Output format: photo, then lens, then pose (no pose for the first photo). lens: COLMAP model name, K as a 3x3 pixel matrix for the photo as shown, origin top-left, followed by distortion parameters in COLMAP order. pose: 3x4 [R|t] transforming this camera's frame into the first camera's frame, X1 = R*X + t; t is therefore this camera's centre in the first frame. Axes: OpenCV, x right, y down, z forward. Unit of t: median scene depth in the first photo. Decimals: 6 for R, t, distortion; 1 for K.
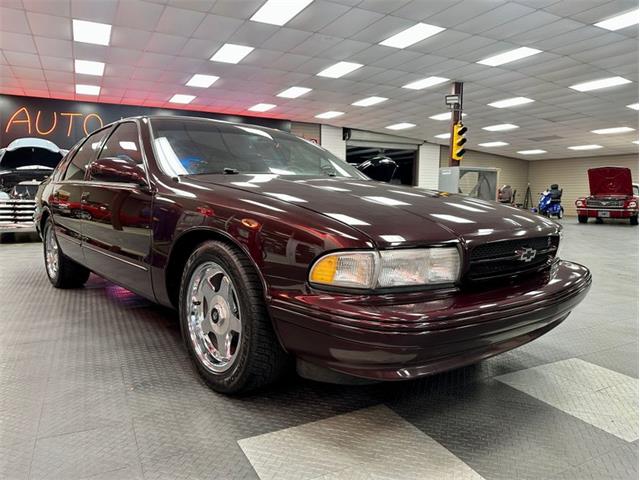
lens RADIAL K [[452.0, 0, 320.4], [0, 452.0, 239.5], [0, 0, 1]] dist [0.033295, -0.044397]
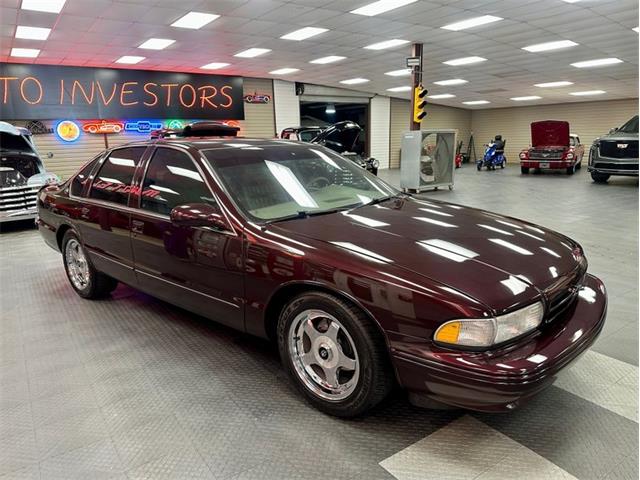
lens RADIAL K [[452.0, 0, 317.0], [0, 452.0, 243.0], [0, 0, 1]] dist [0.033295, -0.044397]
pose [[0.991037, -0.058942, 0.119881, -0.076309], [0.042961, 0.990348, 0.131775, -0.055993], [-0.126491, -0.125444, 0.984004, -0.025703]]
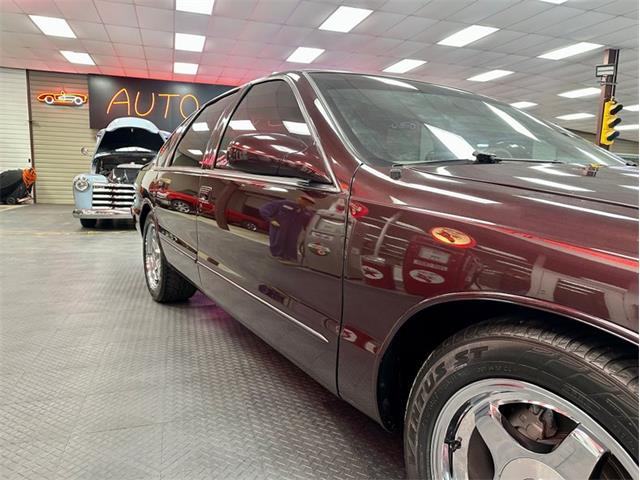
lens RADIAL K [[452.0, 0, 319.9], [0, 452.0, 238.2], [0, 0, 1]] dist [0.033295, -0.044397]
pose [[0.985541, 0.041981, -0.164152, -0.074959], [-0.036927, 0.998749, 0.033727, -0.018041], [0.165362, -0.027178, 0.985858, 0.115525]]
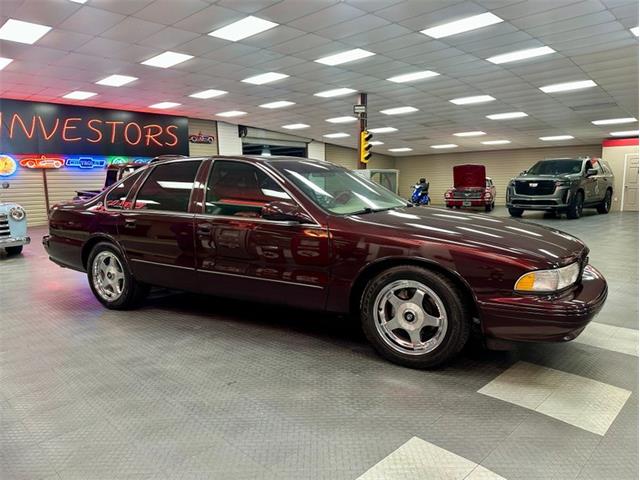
lens RADIAL K [[452.0, 0, 317.0], [0, 452.0, 244.6], [0, 0, 1]] dist [0.033295, -0.044397]
pose [[0.951525, -0.060130, 0.301637, -0.189891], [0.049226, 0.997834, 0.043627, -0.028355], [-0.303608, -0.026664, 0.952424, -0.056332]]
